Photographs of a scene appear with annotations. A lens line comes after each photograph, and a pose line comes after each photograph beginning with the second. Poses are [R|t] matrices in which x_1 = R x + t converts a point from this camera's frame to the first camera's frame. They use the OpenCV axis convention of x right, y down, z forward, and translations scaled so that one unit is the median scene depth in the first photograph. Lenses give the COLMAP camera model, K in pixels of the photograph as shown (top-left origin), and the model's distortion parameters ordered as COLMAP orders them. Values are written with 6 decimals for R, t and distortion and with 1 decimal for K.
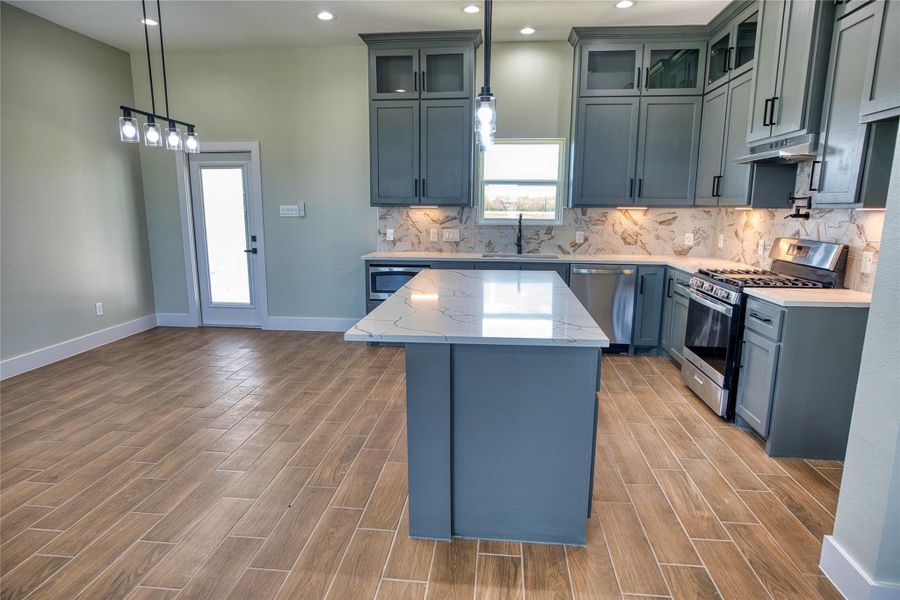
lens RADIAL K [[510.5, 0, 448.5], [0, 510.5, 300.8], [0, 0, 1]] dist [-0.041822, 0.030975]
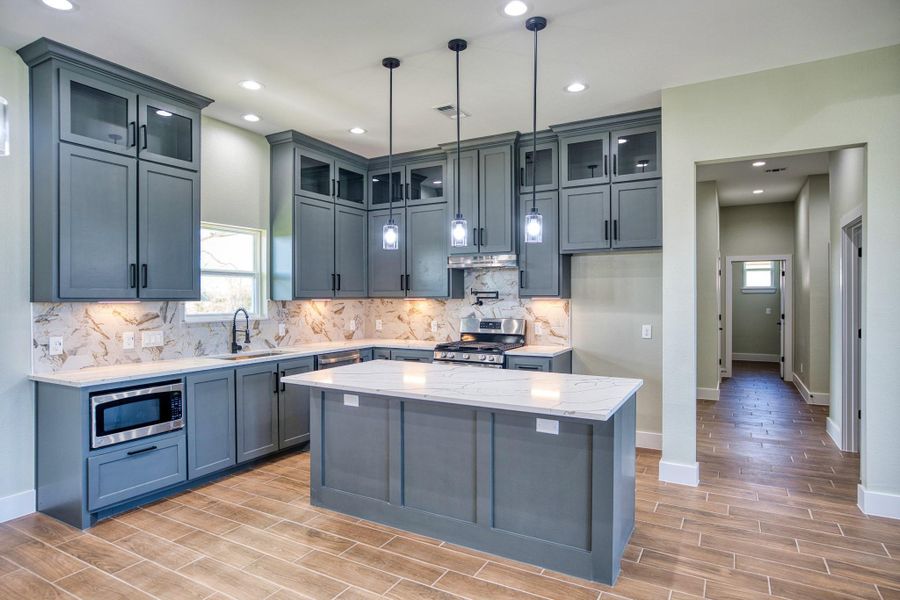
lens RADIAL K [[510.5, 0, 448.5], [0, 510.5, 300.8], [0, 0, 1]] dist [-0.041822, 0.030975]
pose [[0.396210, -0.012527, 0.918074, -0.524127], [0.171681, 0.983282, -0.060675, -0.066613], [-0.901966, 0.181656, 0.391737, 0.321732]]
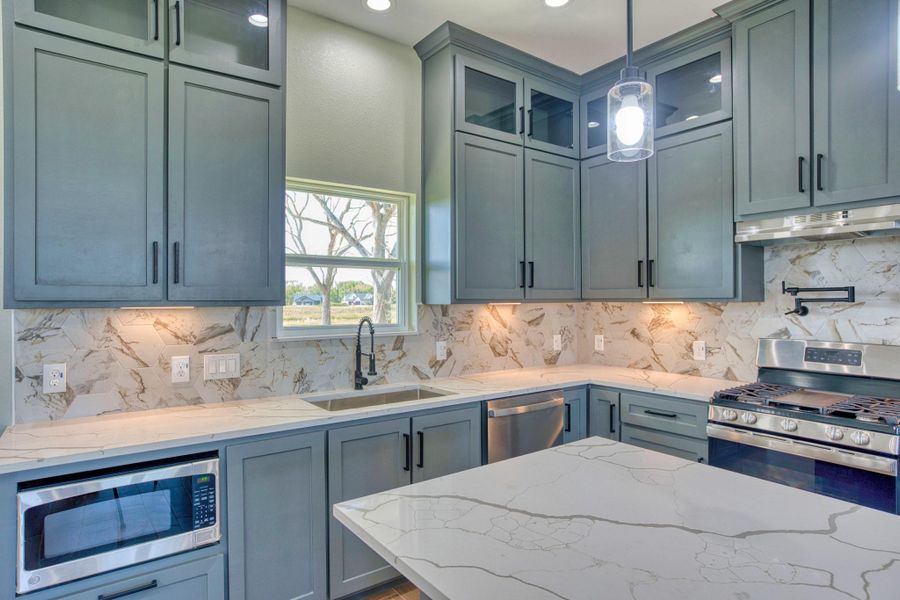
lens RADIAL K [[510.5, 0, 448.5], [0, 510.5, 300.8], [0, 0, 1]] dist [-0.041822, 0.030975]
pose [[0.740968, -0.008706, 0.671483, -0.158484], [0.129437, 0.983018, -0.130086, -0.104397], [-0.658948, 0.183304, 0.729512, 0.536005]]
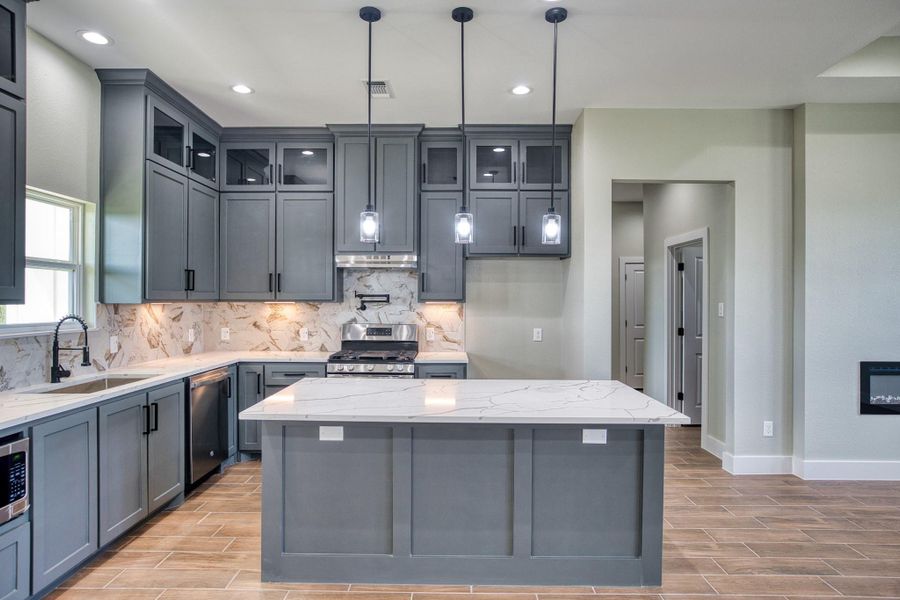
lens RADIAL K [[510.5, 0, 448.5], [0, 510.5, 300.8], [0, 0, 1]] dist [-0.041822, 0.030975]
pose [[-0.096701, -0.005099, 0.995300, -0.489728], [0.177196, 0.983924, 0.022257, -0.120420], [-0.979413, 0.178516, -0.094243, 0.612734]]
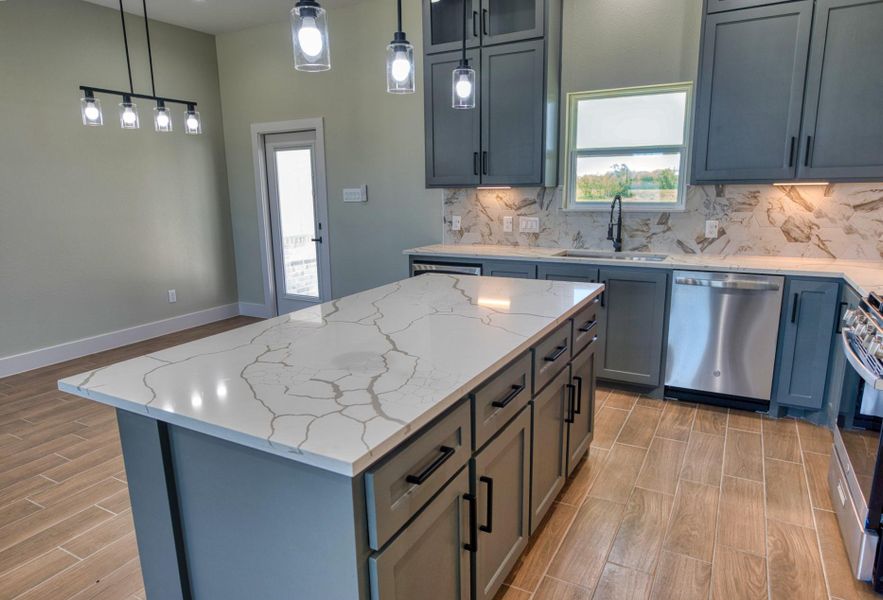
lens RADIAL K [[549.8, 0, 441.5], [0, 549.8, 300.0], [0, 0, 1]] dist [-0.038686, 0.026447]
pose [[0.920501, 0.059047, -0.386252, 0.217111], [-0.050700, 0.998208, 0.031771, -0.037117], [0.387436, -0.009662, 0.921846, 0.202358]]
